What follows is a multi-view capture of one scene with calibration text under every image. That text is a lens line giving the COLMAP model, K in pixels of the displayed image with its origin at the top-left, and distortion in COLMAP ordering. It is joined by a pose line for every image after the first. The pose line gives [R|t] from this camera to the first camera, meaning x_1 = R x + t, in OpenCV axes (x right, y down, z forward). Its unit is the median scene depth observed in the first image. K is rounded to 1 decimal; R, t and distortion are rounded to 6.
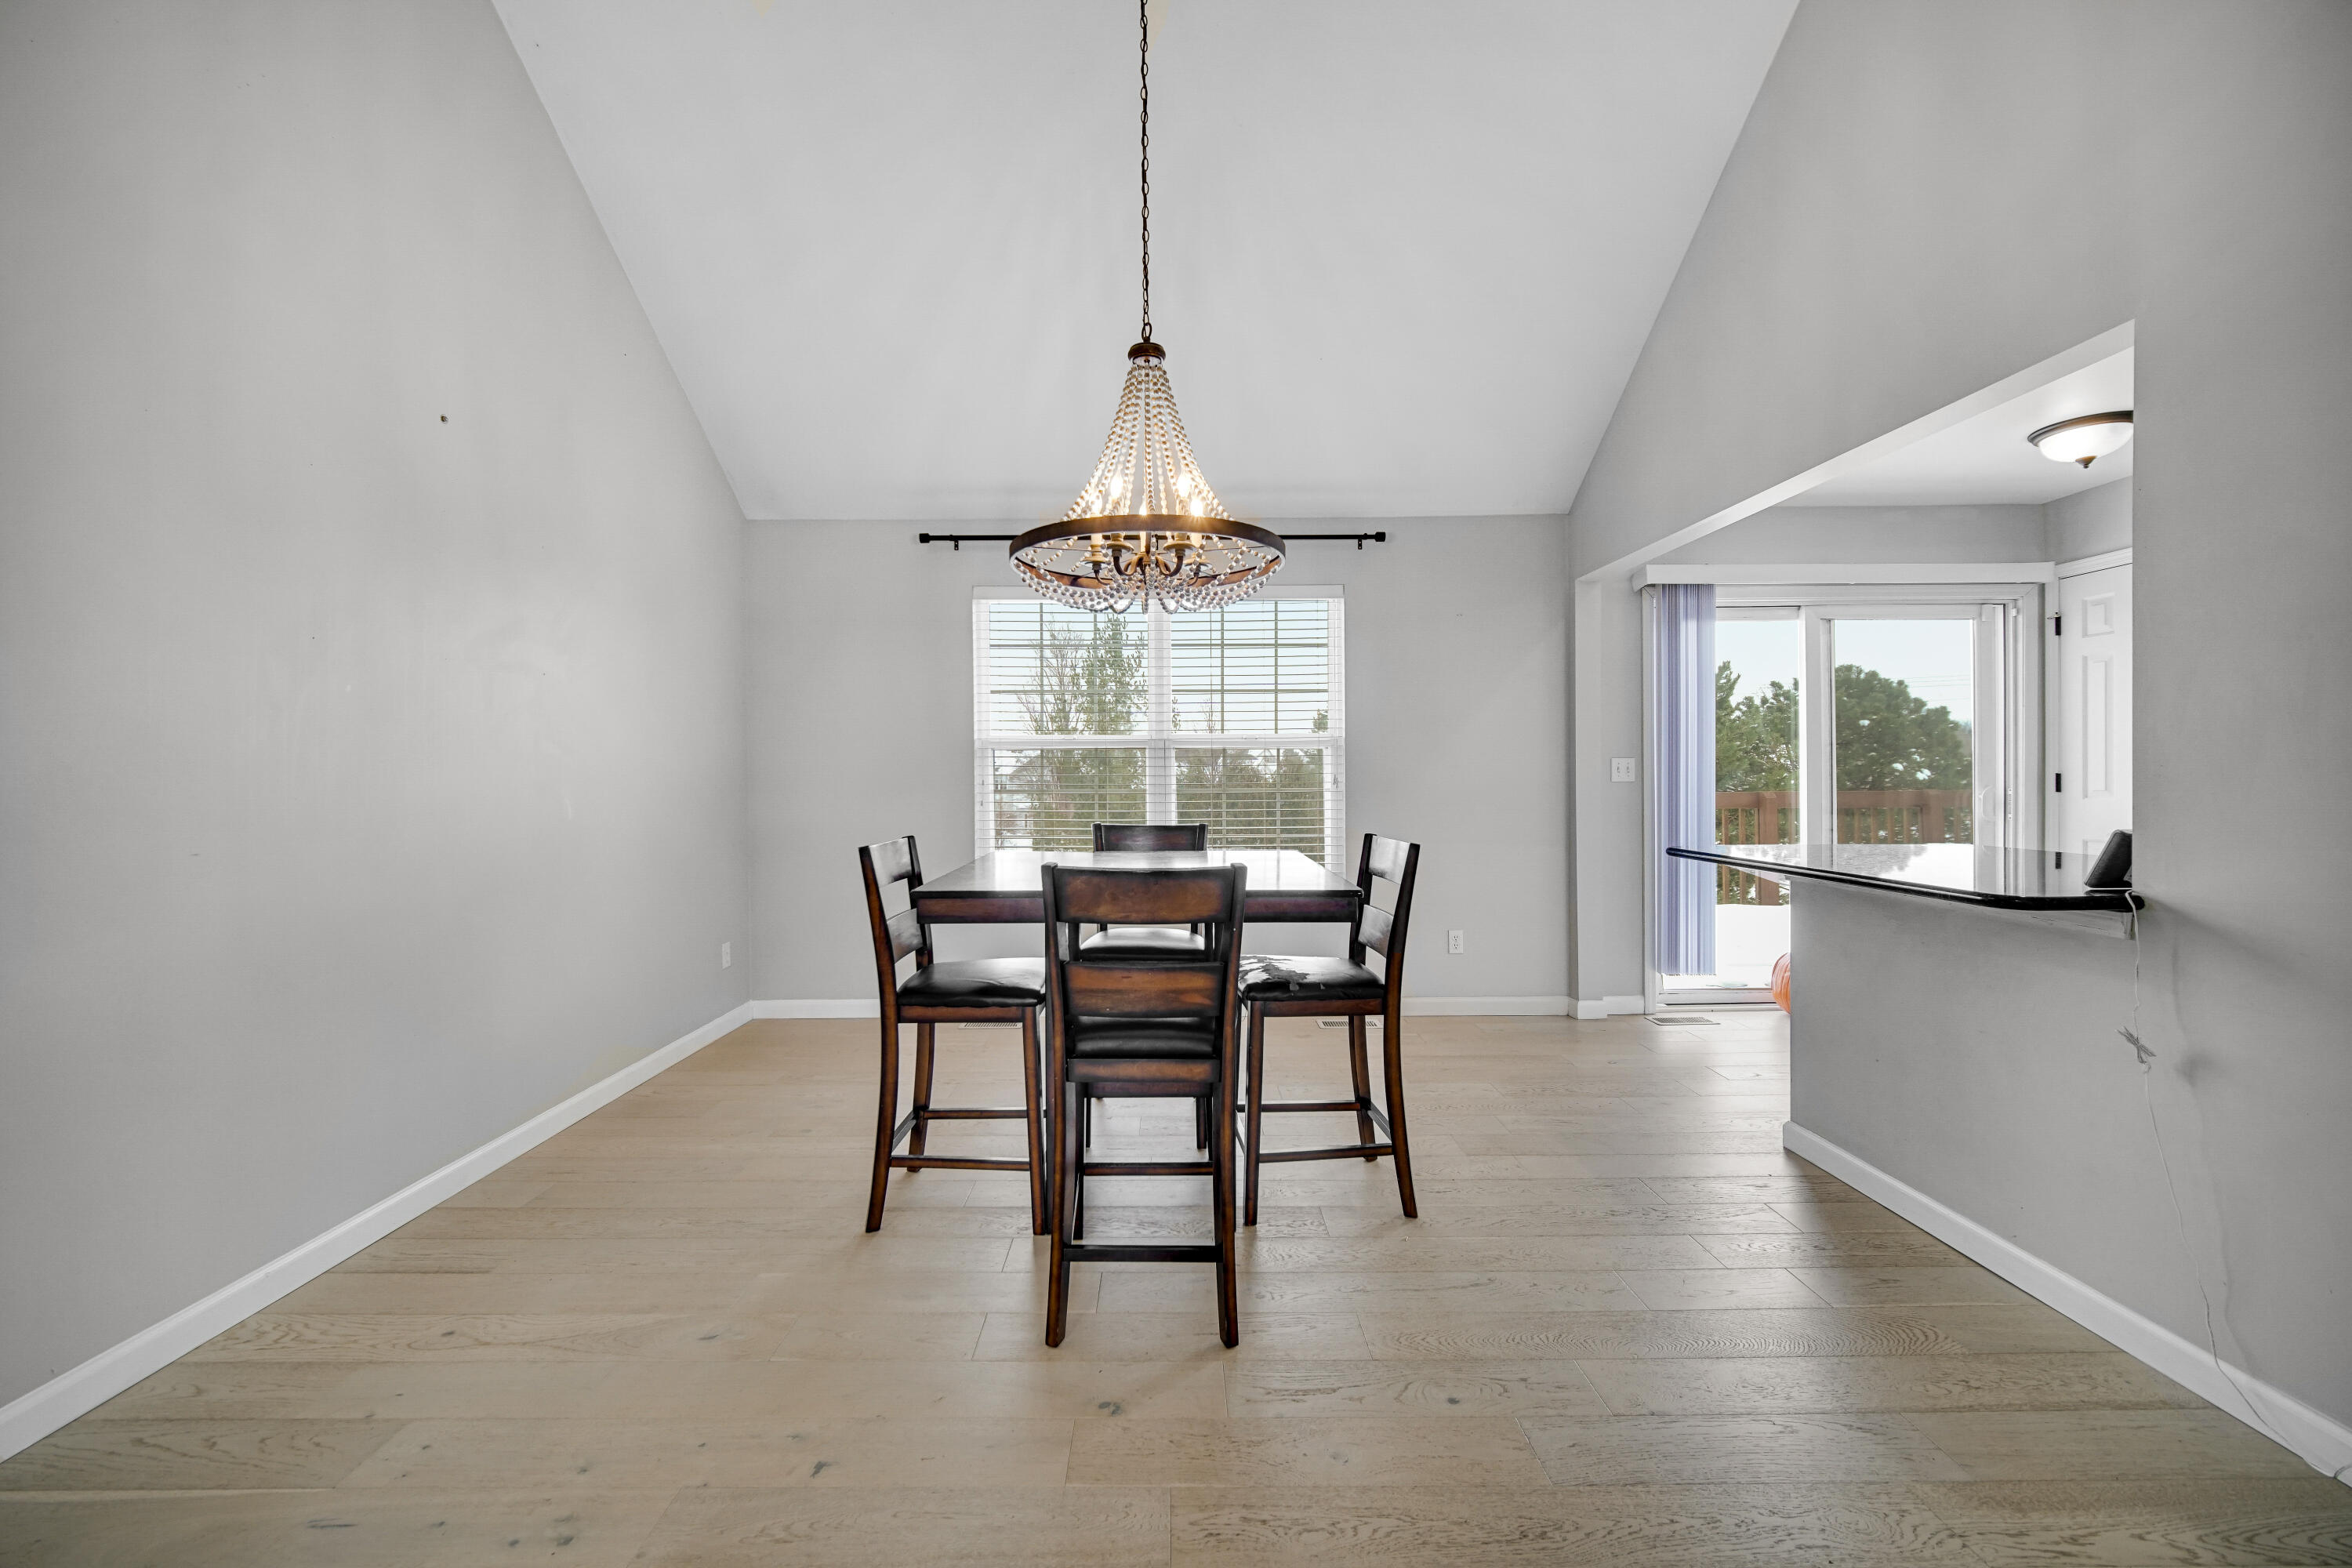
lens RADIAL K [[923.2, 0, 1175.8], [0, 923.2, 781.4], [0, 0, 1]] dist [-0.002174, -0.000107]
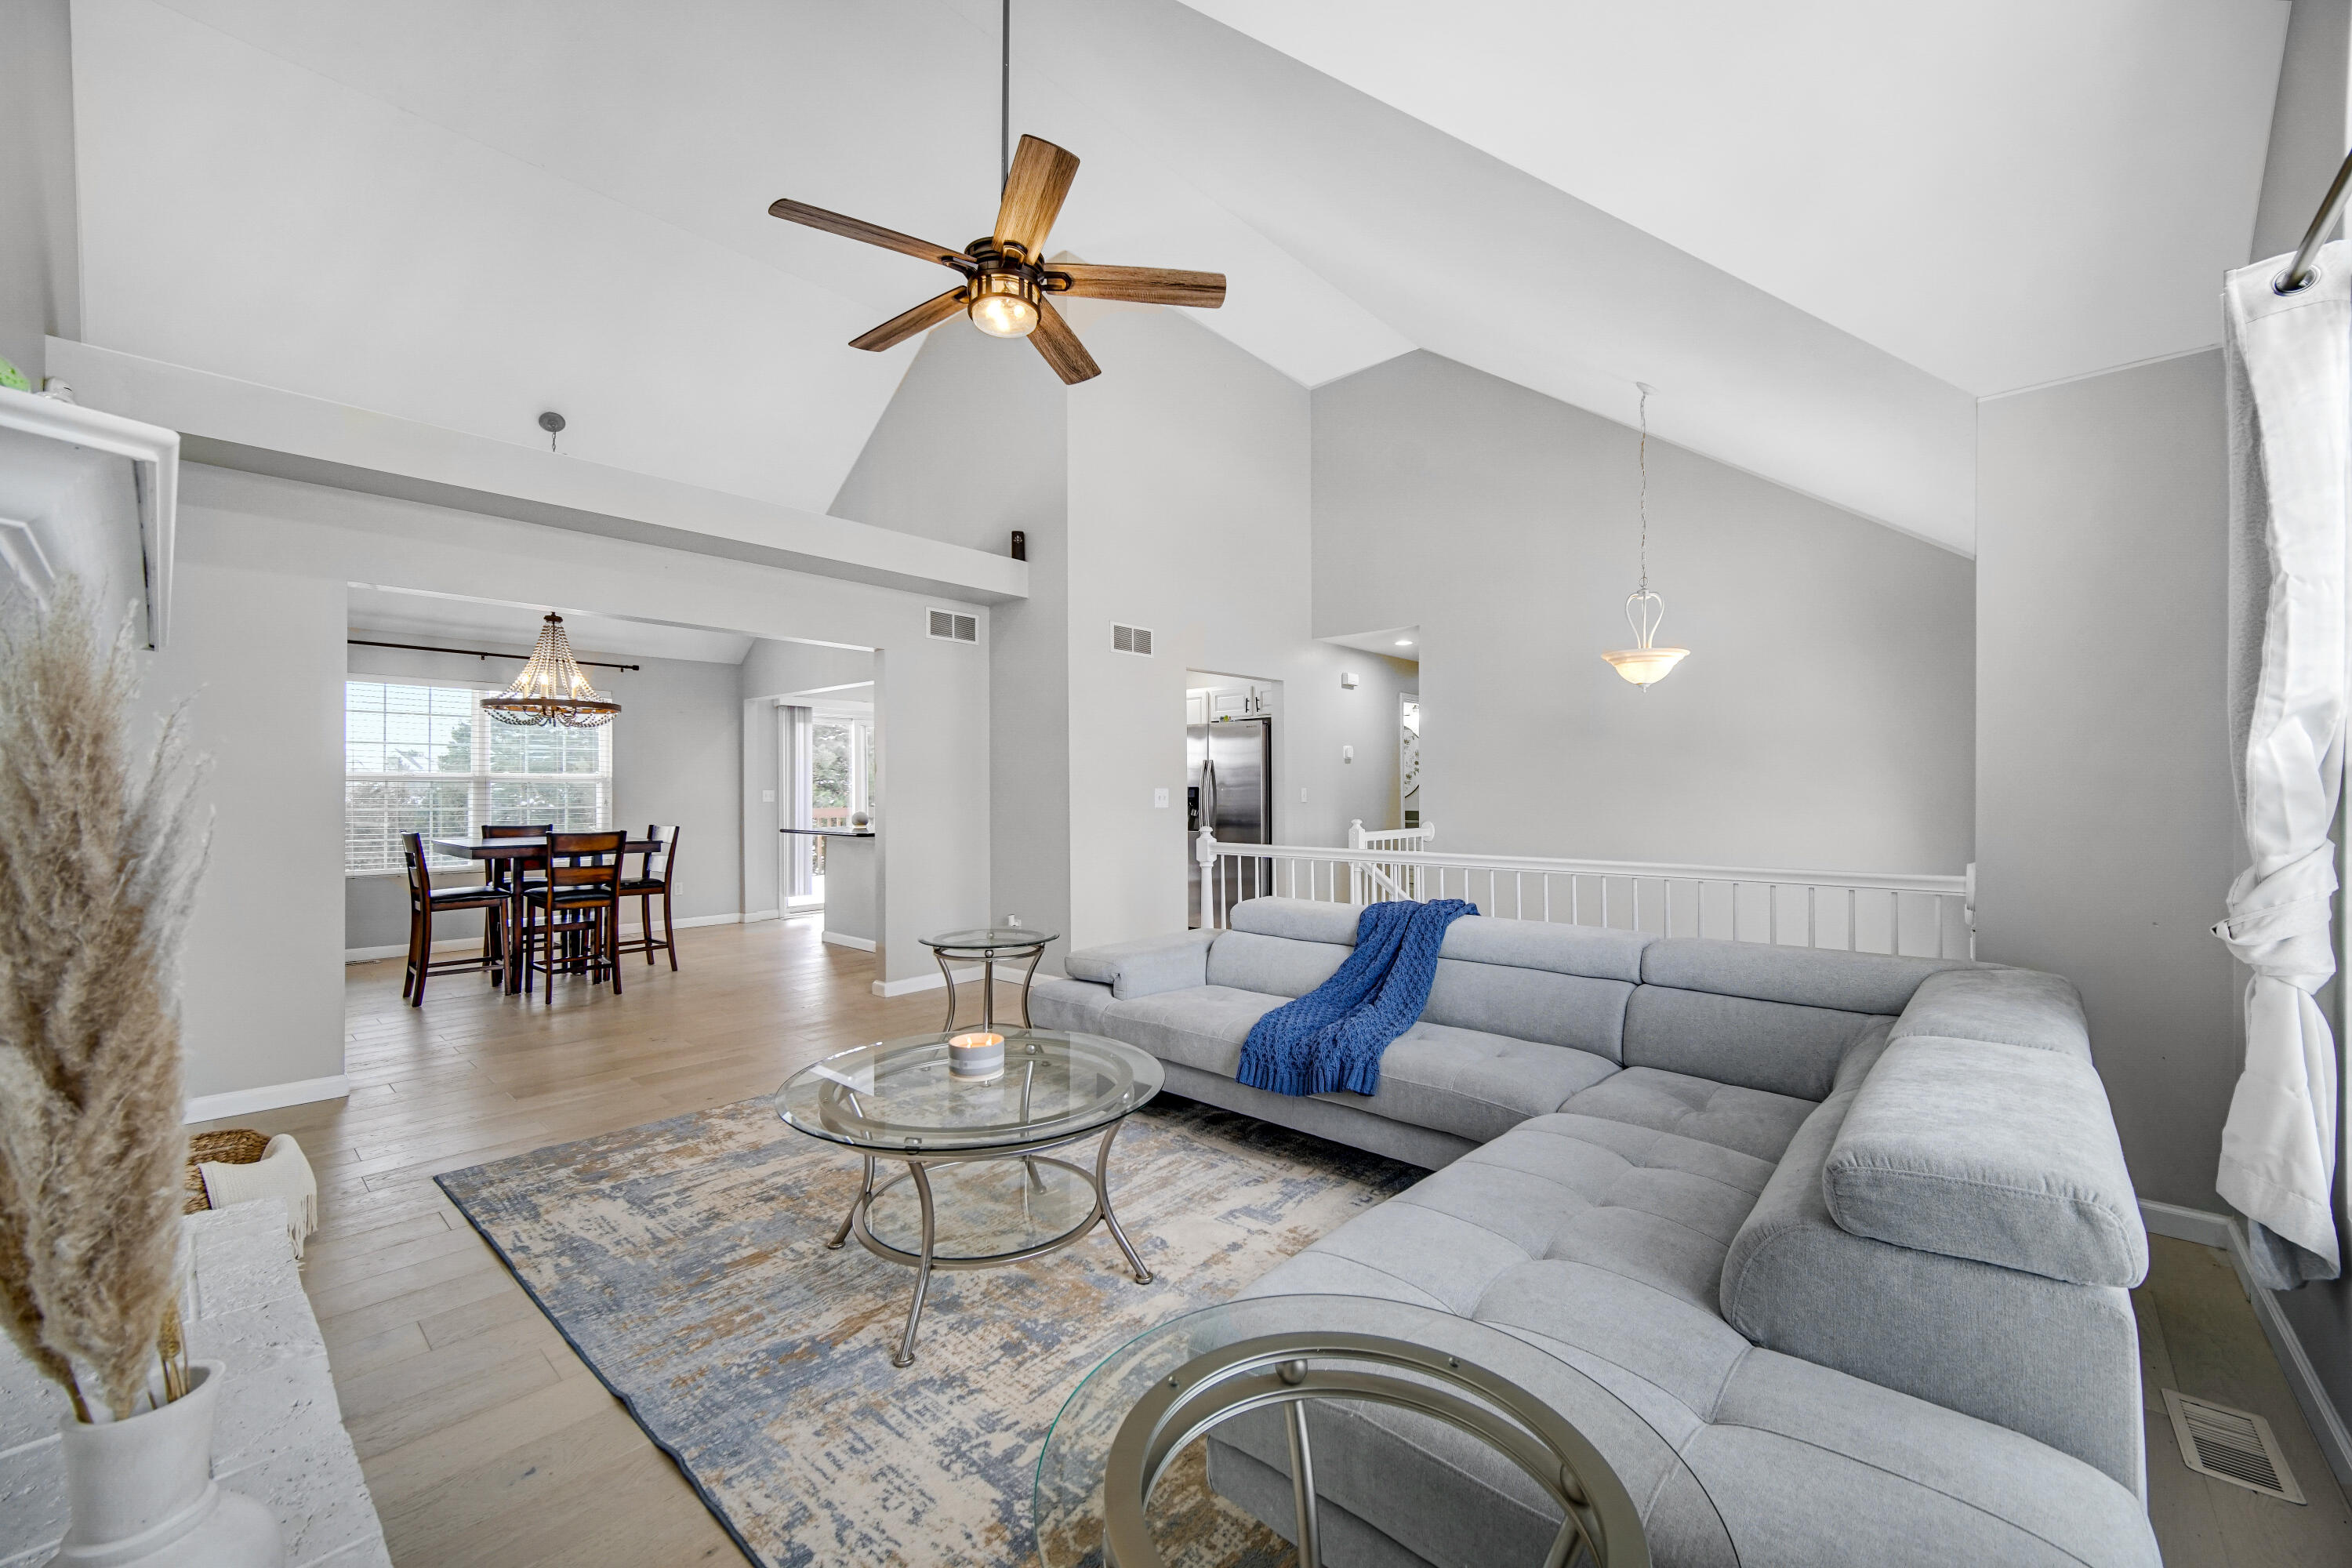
lens RADIAL K [[923.2, 0, 1169.4], [0, 923.2, 792.5], [0, 0, 1]] dist [-0.002174, -0.000107]
pose [[0.676305, 0.004049, 0.736610, -0.407192], [0.000415, 0.999983, -0.005878, -0.007298], [-0.736621, 0.004281, 0.676292, -1.010335]]
